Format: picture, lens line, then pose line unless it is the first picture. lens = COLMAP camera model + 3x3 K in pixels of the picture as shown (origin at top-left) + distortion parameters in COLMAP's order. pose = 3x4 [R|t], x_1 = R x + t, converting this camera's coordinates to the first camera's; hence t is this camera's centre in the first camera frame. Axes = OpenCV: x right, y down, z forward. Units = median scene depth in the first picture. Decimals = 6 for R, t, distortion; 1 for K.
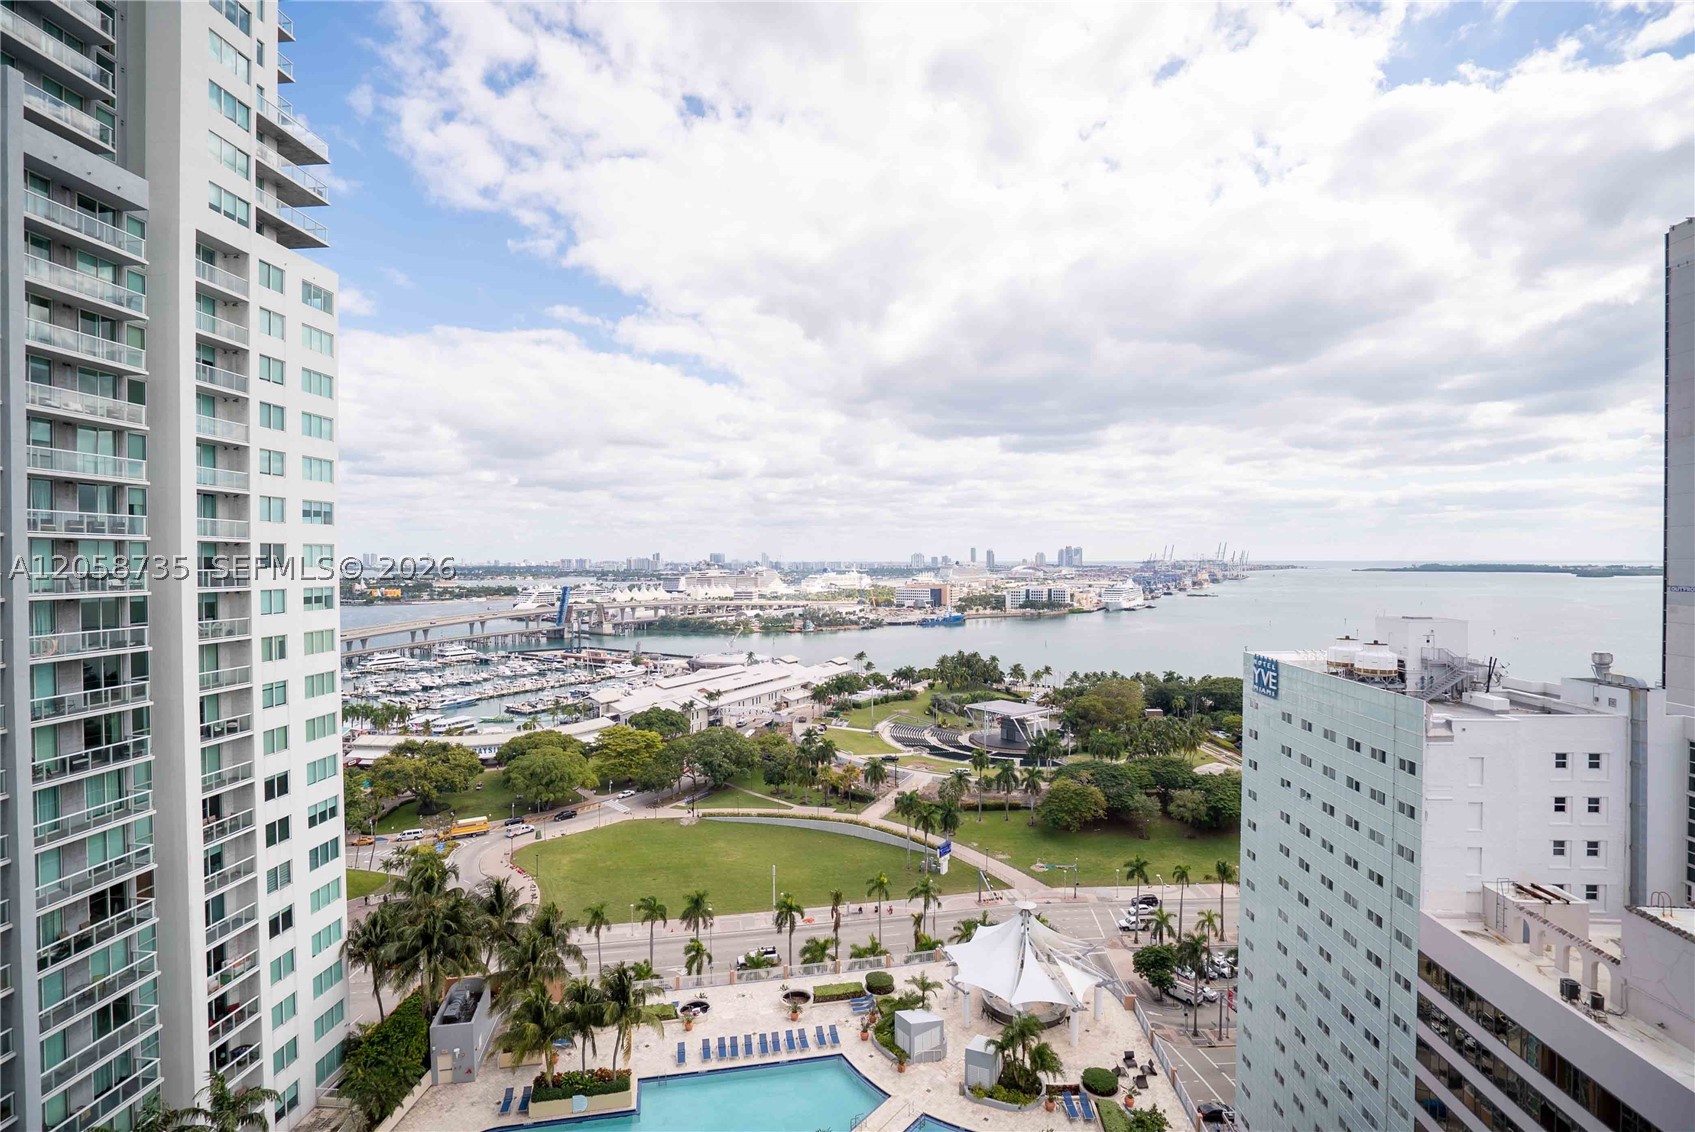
lens RADIAL K [[805.3, 0, 849.6], [0, 805.3, 547.2], [0, 0, 1]] dist [-0.027669, 0.008728]
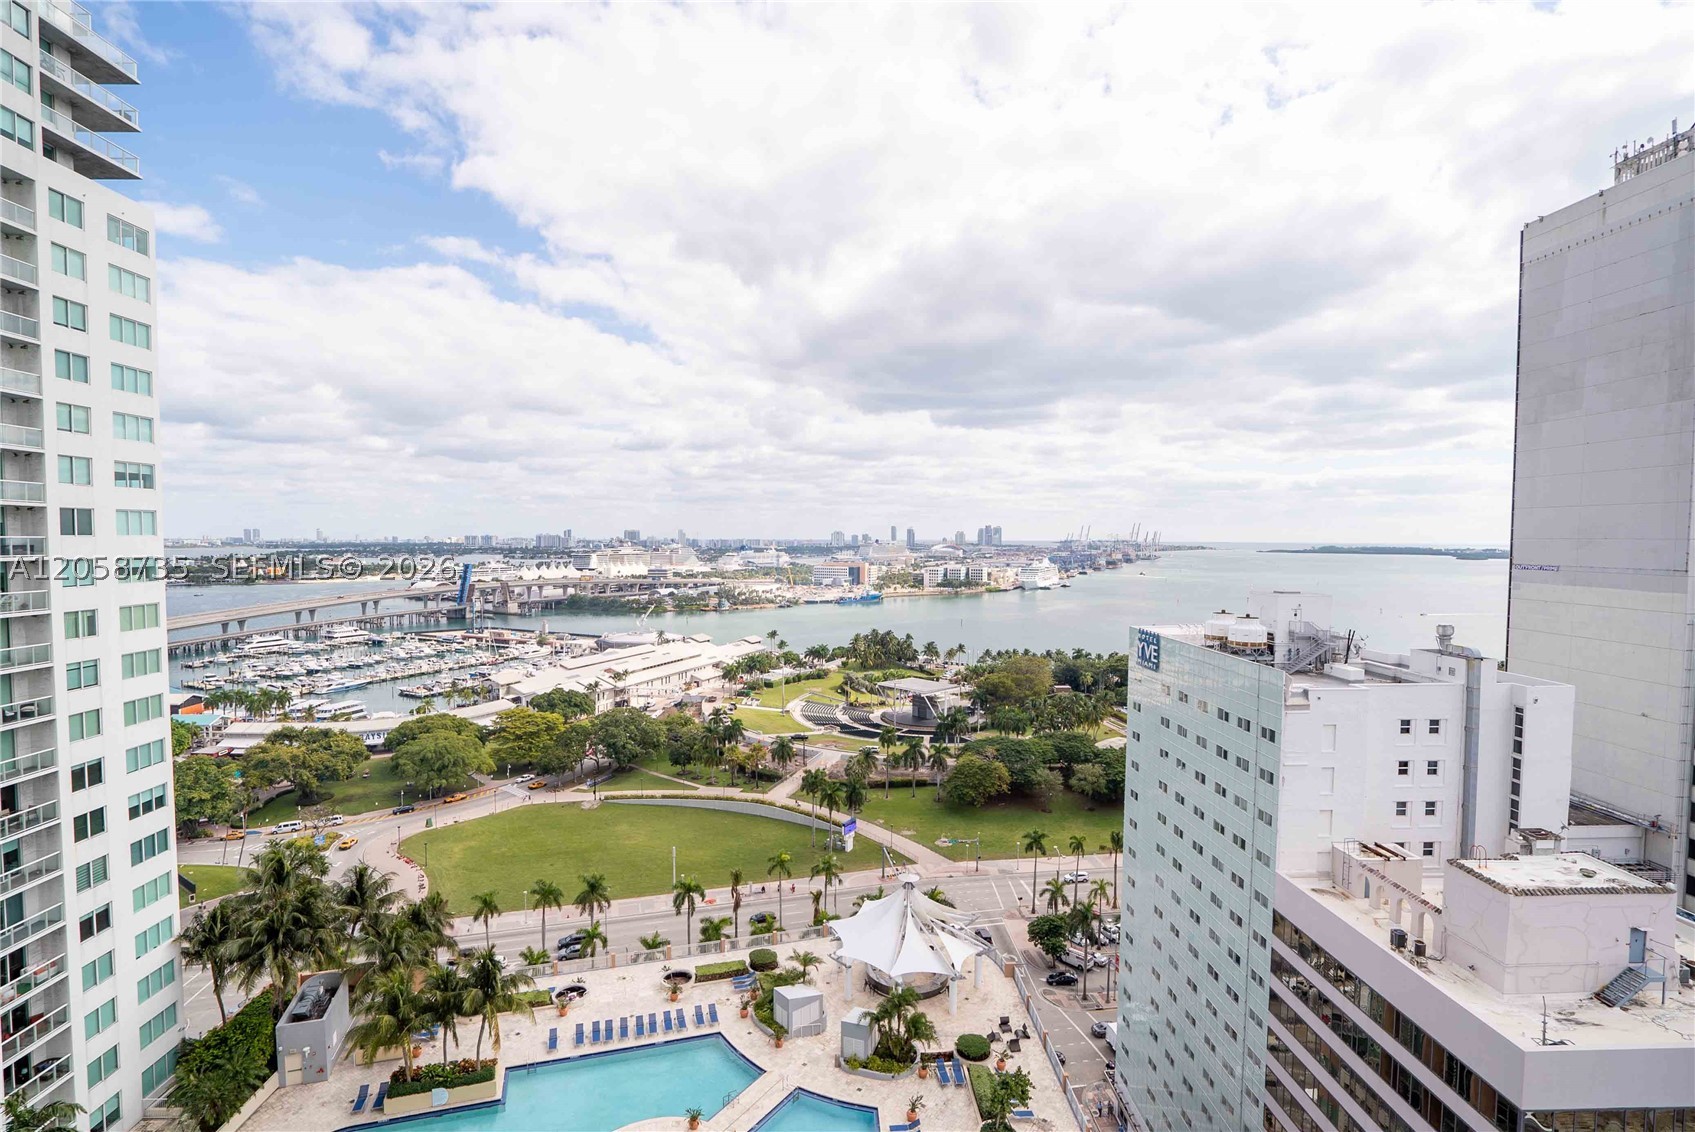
lens RADIAL K [[805.3, 0, 935.0], [0, 805.3, 563.9], [0, 0, 1]] dist [-0.027669, 0.008728]
pose [[0.994971, 0.004456, 0.100068, 0.120059], [-0.007901, 0.999389, 0.034054, 0.015345], [-0.099855, -0.034673, 0.994398, 0.009382]]
